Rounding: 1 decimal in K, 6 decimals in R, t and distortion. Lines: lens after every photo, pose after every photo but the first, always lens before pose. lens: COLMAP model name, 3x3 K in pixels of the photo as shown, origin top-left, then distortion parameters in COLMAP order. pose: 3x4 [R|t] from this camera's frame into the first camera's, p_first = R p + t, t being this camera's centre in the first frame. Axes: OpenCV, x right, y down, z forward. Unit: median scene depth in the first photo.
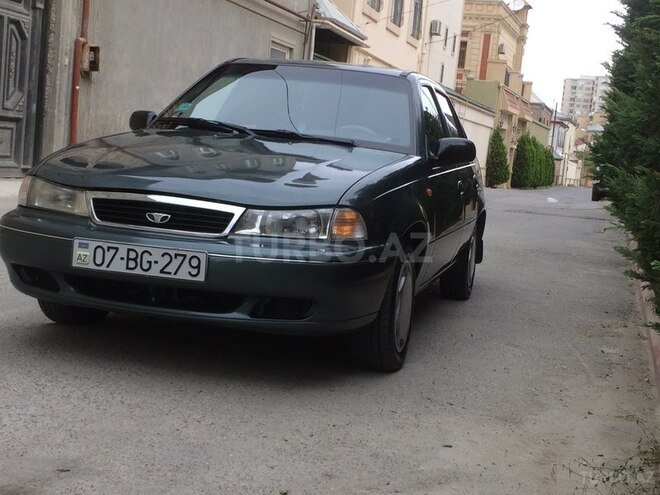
lens RADIAL K [[1039.4, 0, 326.0], [0, 1039.4, 253.3], [0, 0, 1]] dist [0.052744, 0.000000]
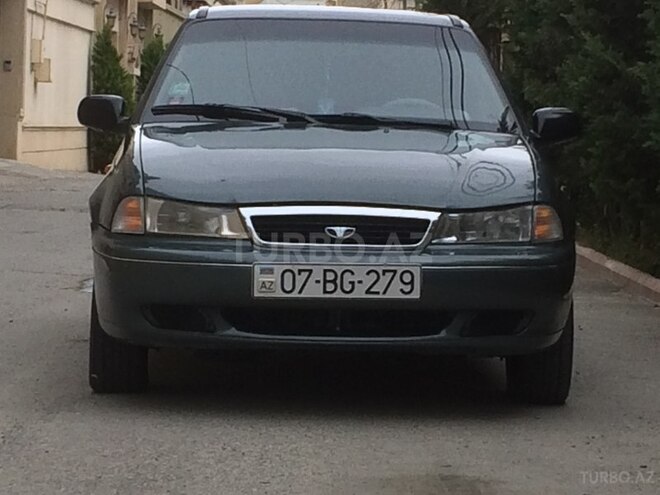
lens RADIAL K [[2732.8, 0, 330.5], [0, 2732.8, 247.4], [0, 0, 1]] dist [-0.147280, 0.000000]
pose [[0.958616, -0.080000, 0.273231, -0.802705], [0.090015, 0.995644, -0.024297, 0.032897], [-0.270097, 0.047886, 0.961642, -1.183404]]
